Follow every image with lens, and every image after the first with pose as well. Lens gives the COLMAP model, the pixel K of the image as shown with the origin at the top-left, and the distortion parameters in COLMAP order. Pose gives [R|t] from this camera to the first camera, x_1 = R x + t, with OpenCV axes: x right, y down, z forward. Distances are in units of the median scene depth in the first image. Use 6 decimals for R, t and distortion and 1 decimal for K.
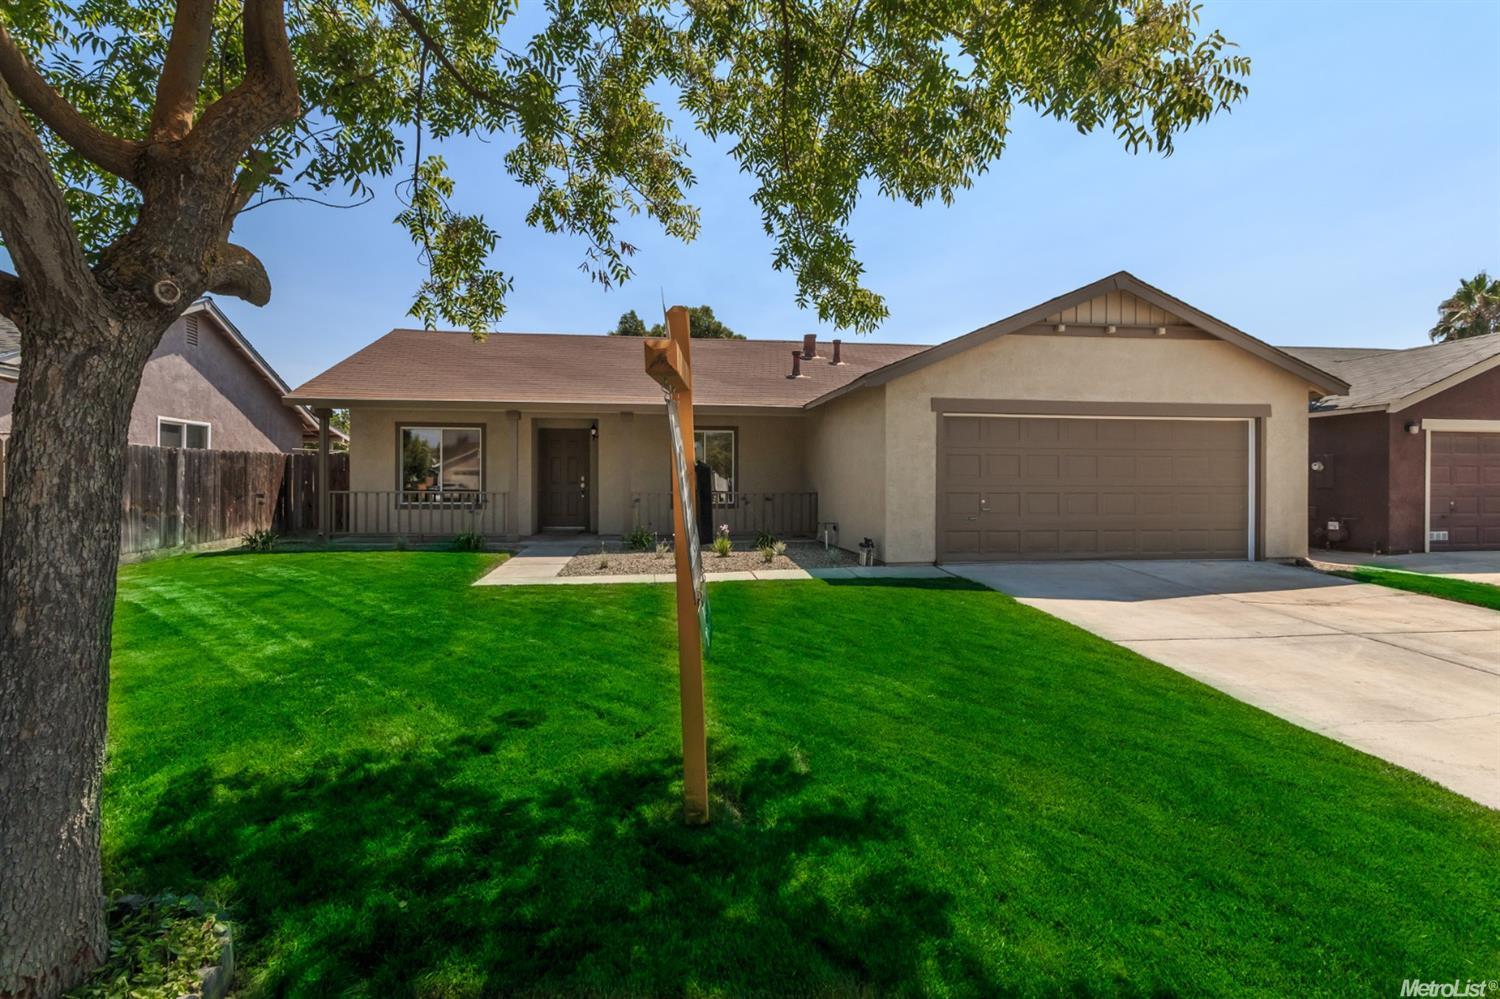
lens RADIAL K [[742.6, 0, 757.9], [0, 742.6, 491.2], [0, 0, 1]] dist [-0.005730, -0.001054]
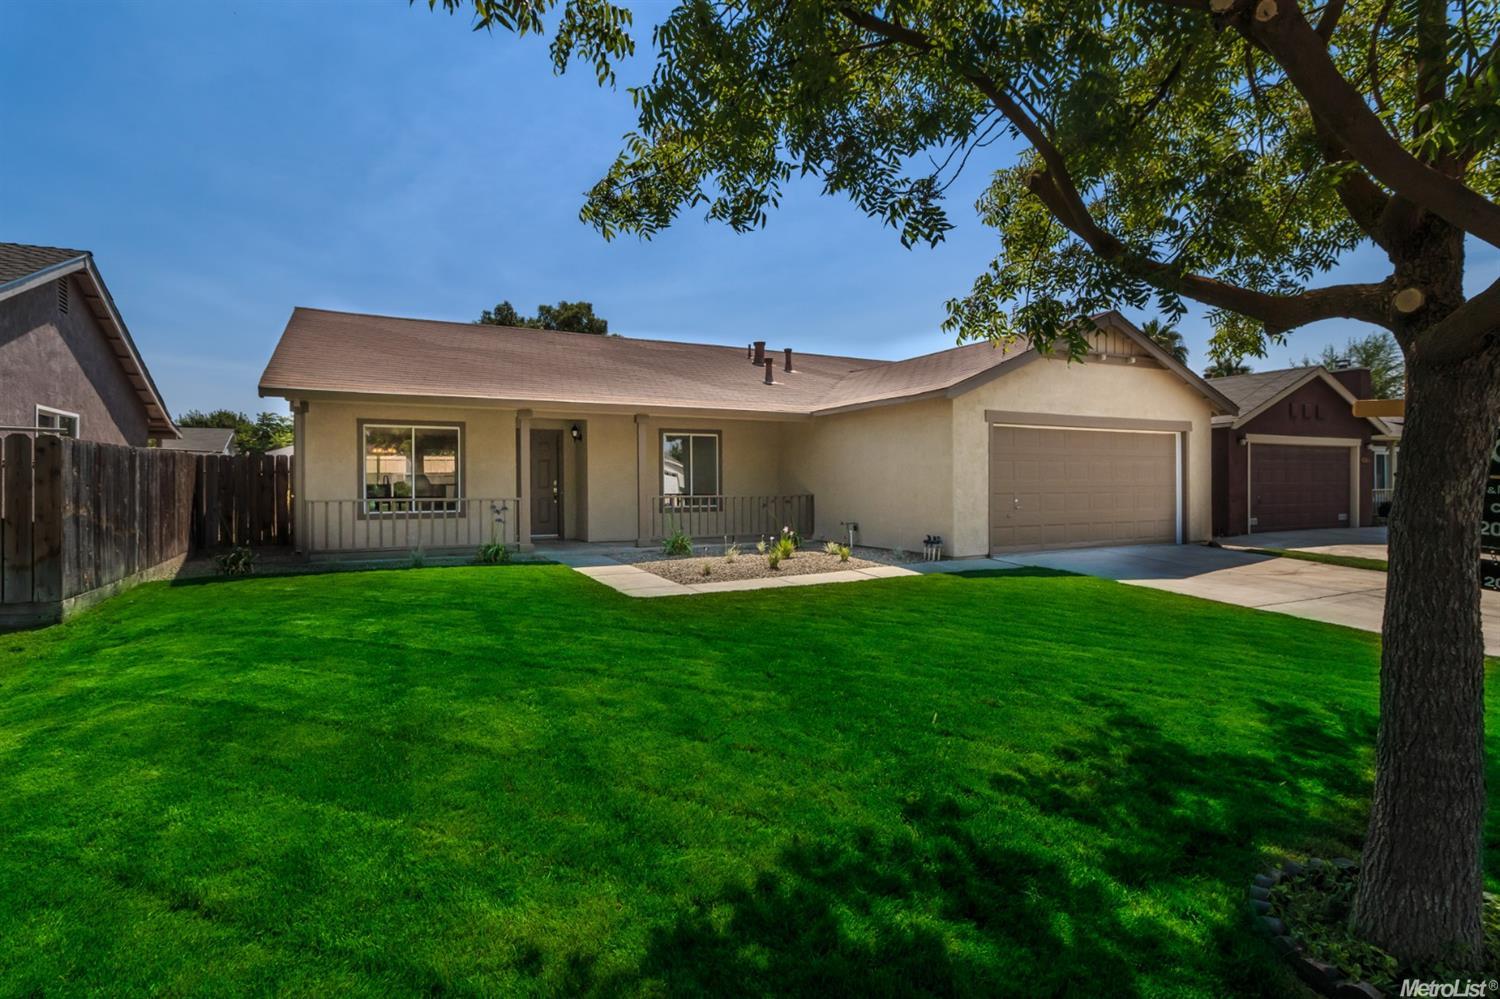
lens RADIAL K [[742.6, 0, 757.2], [0, 742.6, 491.3], [0, 0, 1]] dist [-0.005730, -0.001054]
pose [[0.941604, -0.010746, 0.336550, -0.410033], [0.011034, 0.999939, 0.001059, -0.005752], [-0.336541, 0.002716, 0.941665, 0.043773]]
